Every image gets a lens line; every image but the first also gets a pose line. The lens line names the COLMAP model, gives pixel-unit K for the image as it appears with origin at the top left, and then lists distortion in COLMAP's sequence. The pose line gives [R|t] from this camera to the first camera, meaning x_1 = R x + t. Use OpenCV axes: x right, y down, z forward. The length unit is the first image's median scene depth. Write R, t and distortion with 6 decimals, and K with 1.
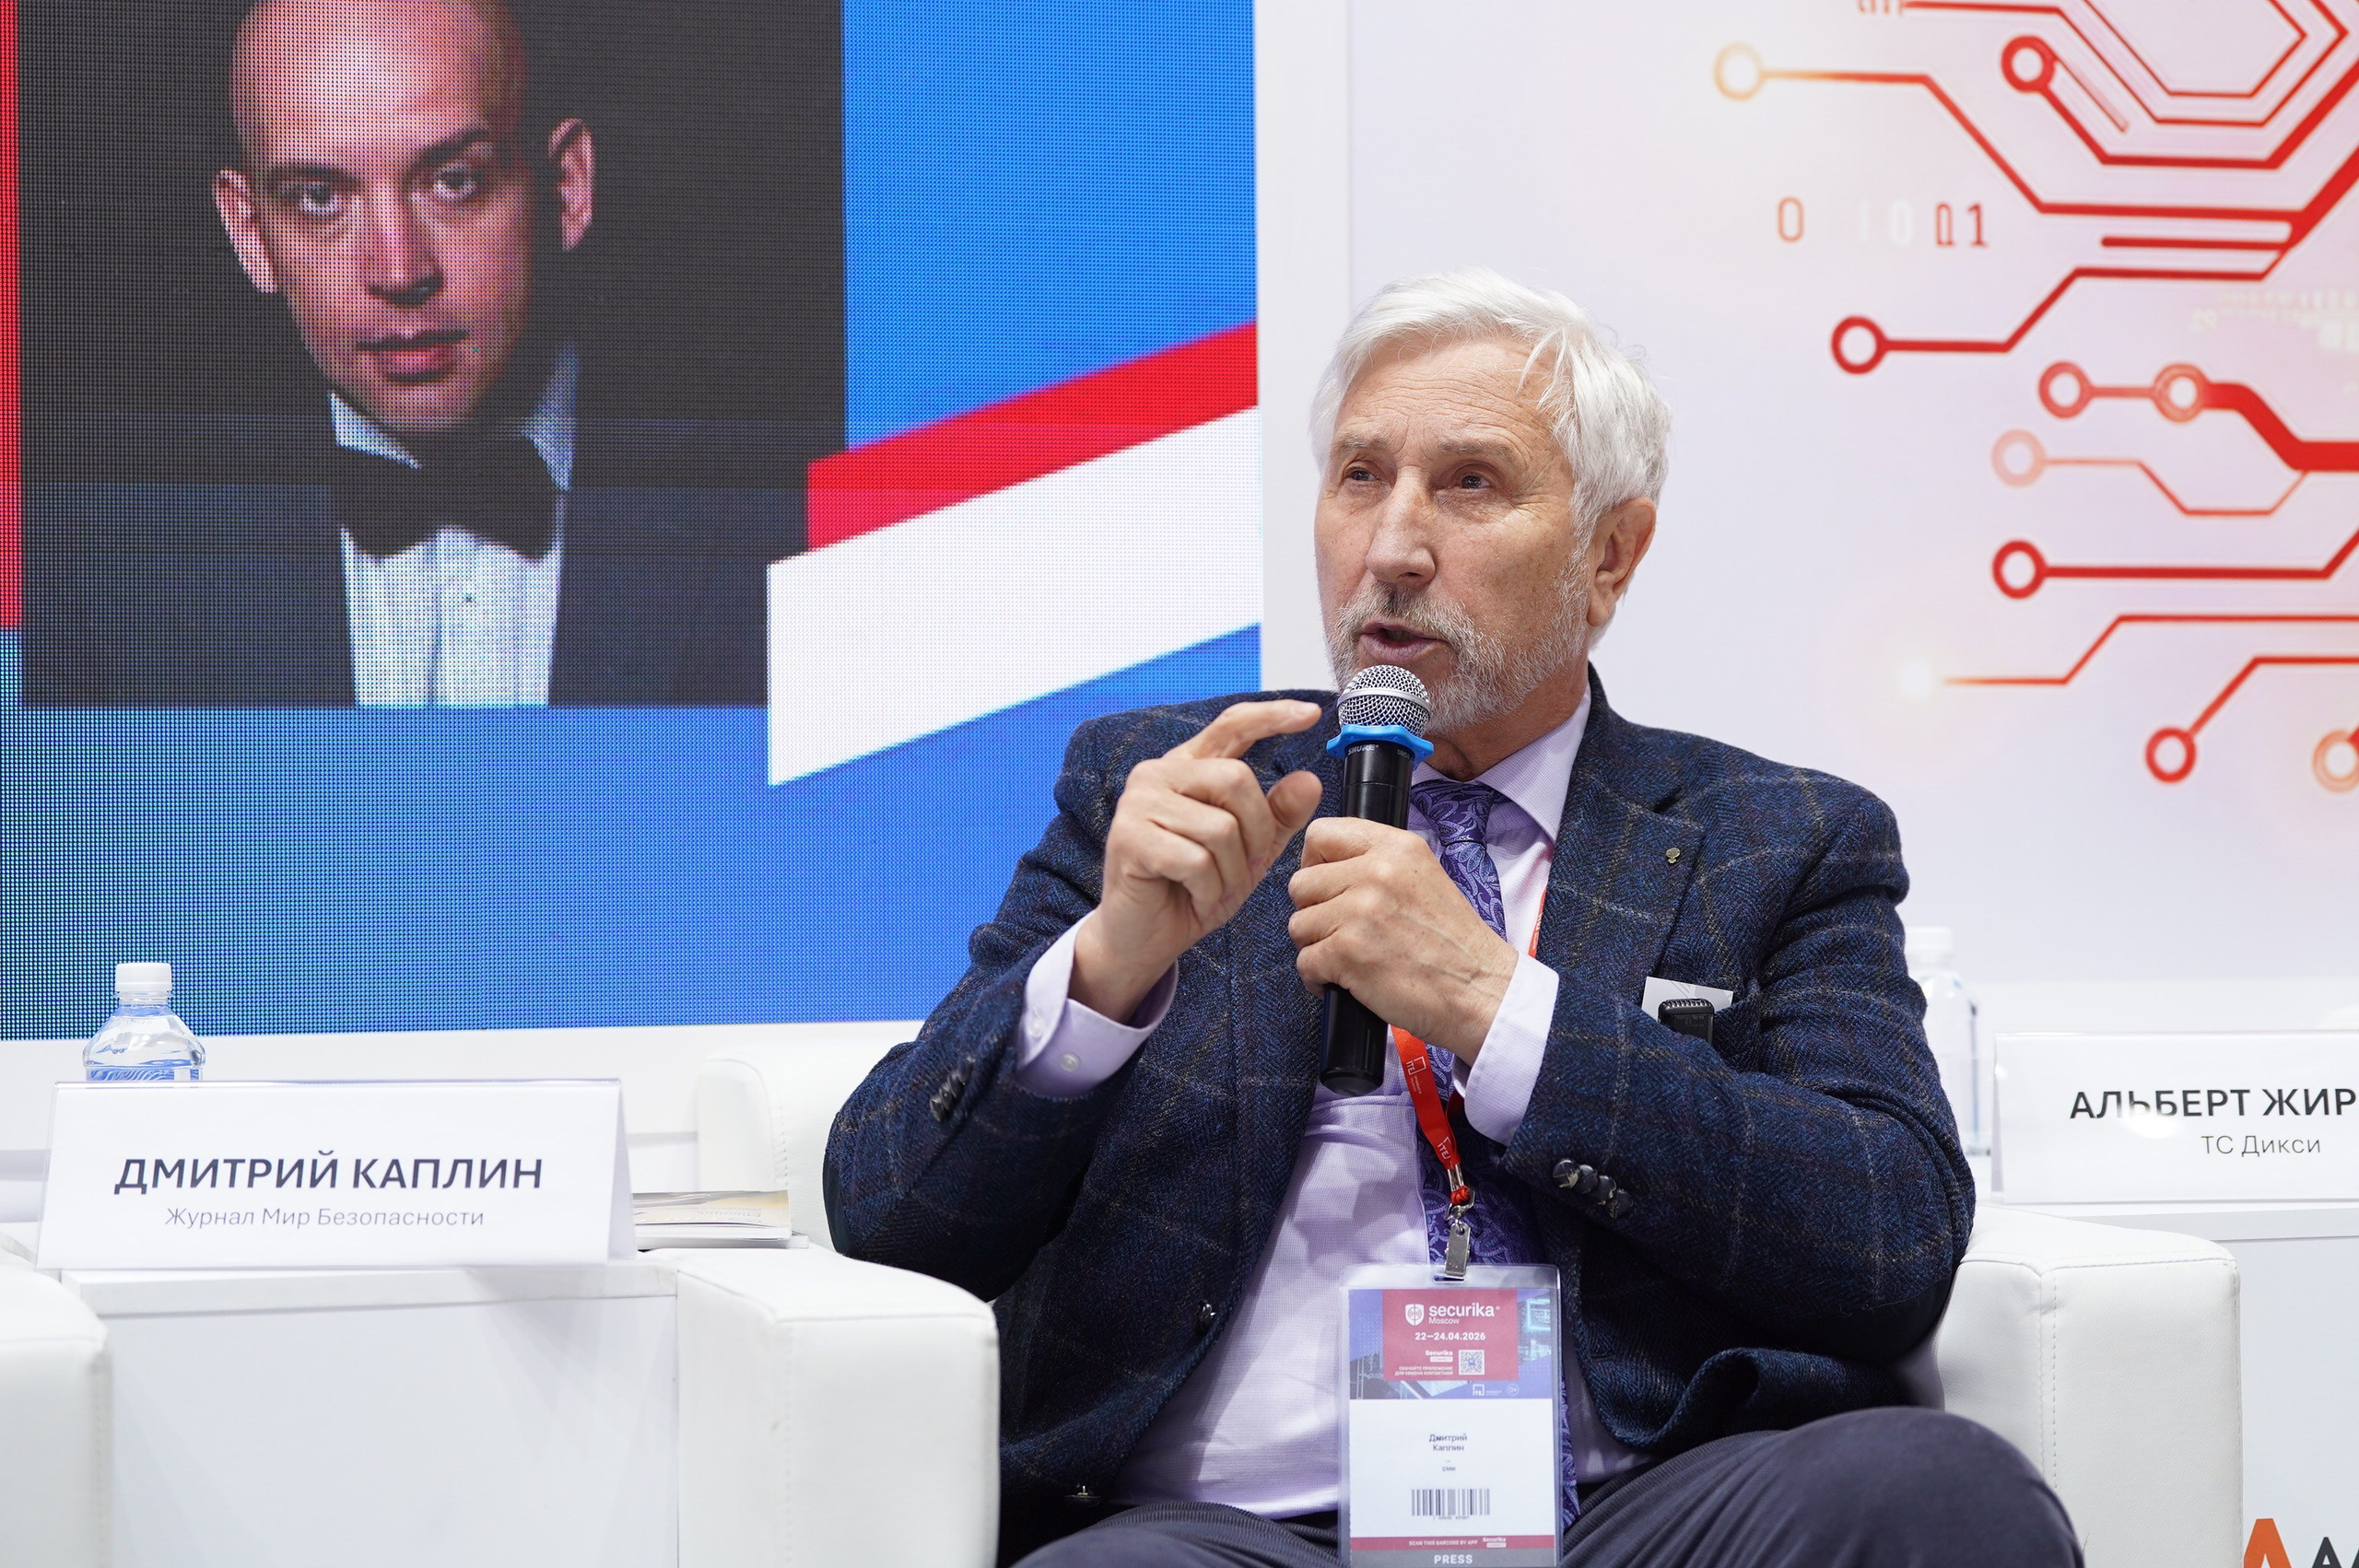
lens RADIAL K [[5628.4, 0, 1170.0], [0, 5628.4, 784.9], [0, 0, 1]] dist [-0.021429, 0.000000]
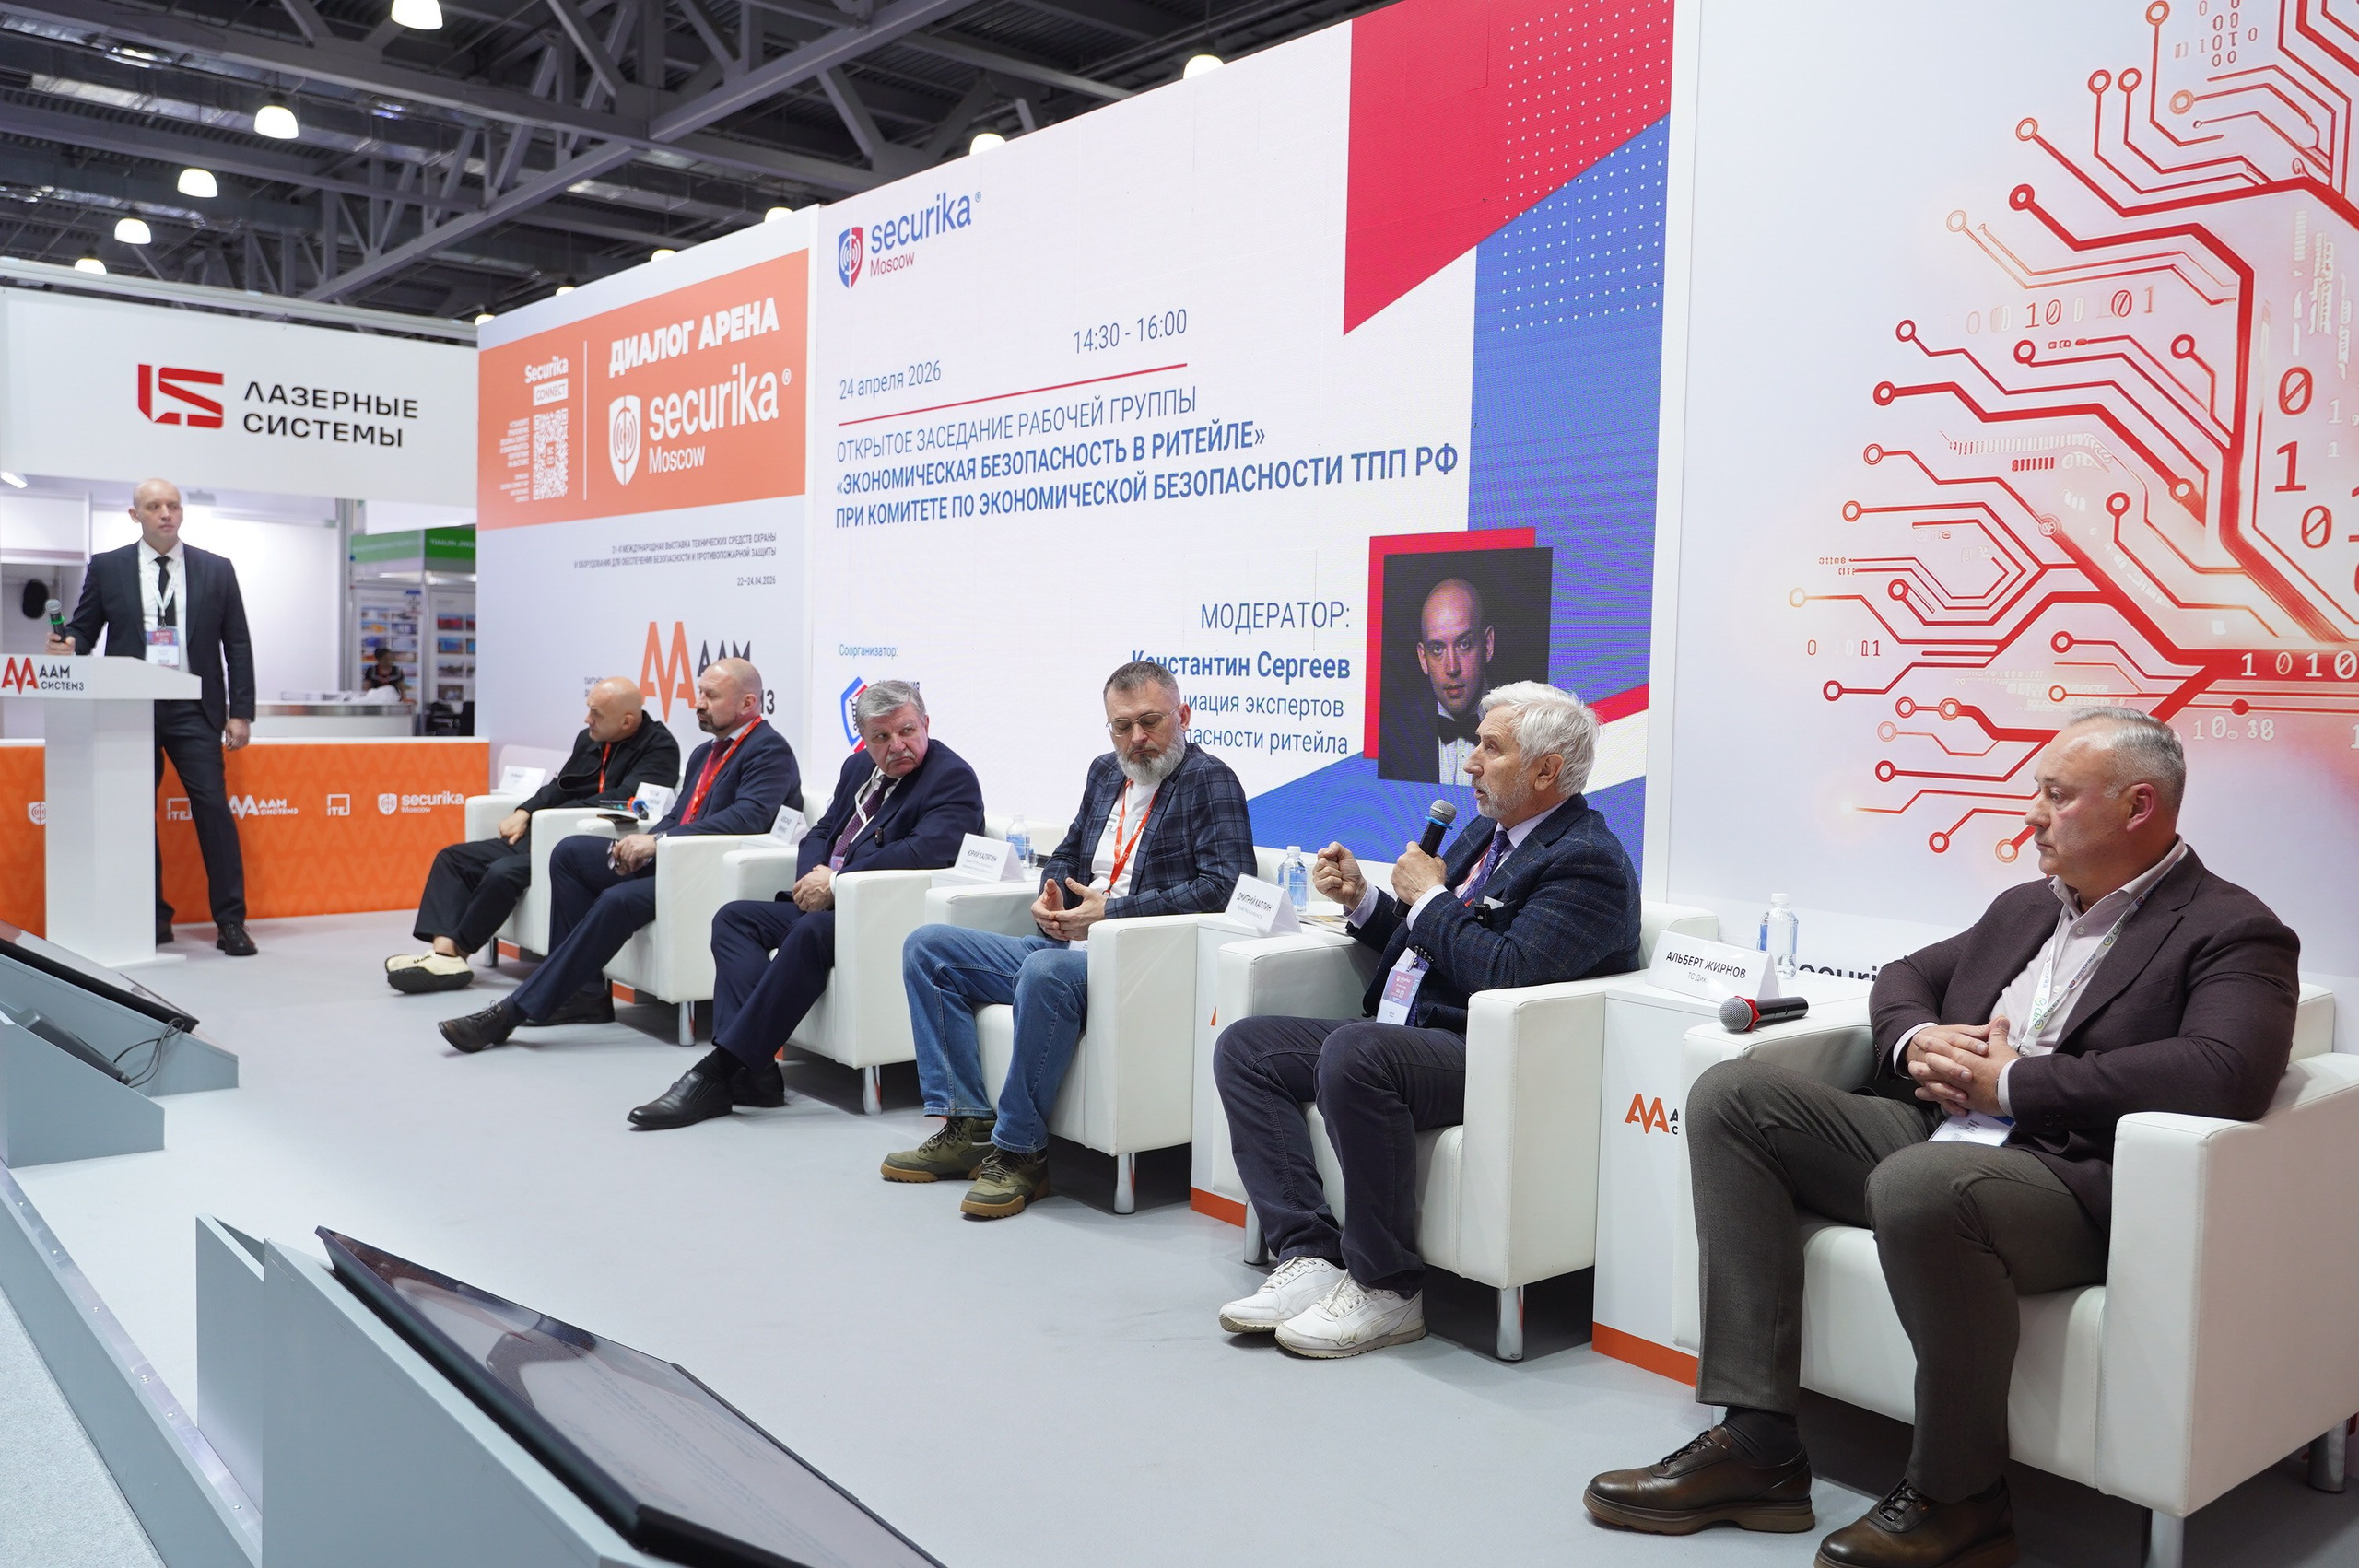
lens RADIAL K [[1891.9, 0, 1183.8], [0, 1891.9, 795.6], [0, 0, 1]] dist [-0.028826, 0.013017]
pose [[0.389457, 0.078119, -0.917726, 0.877474], [-0.017822, 0.996849, 0.077291, -0.092545], [0.920872, -0.013746, 0.389622, 0.312168]]
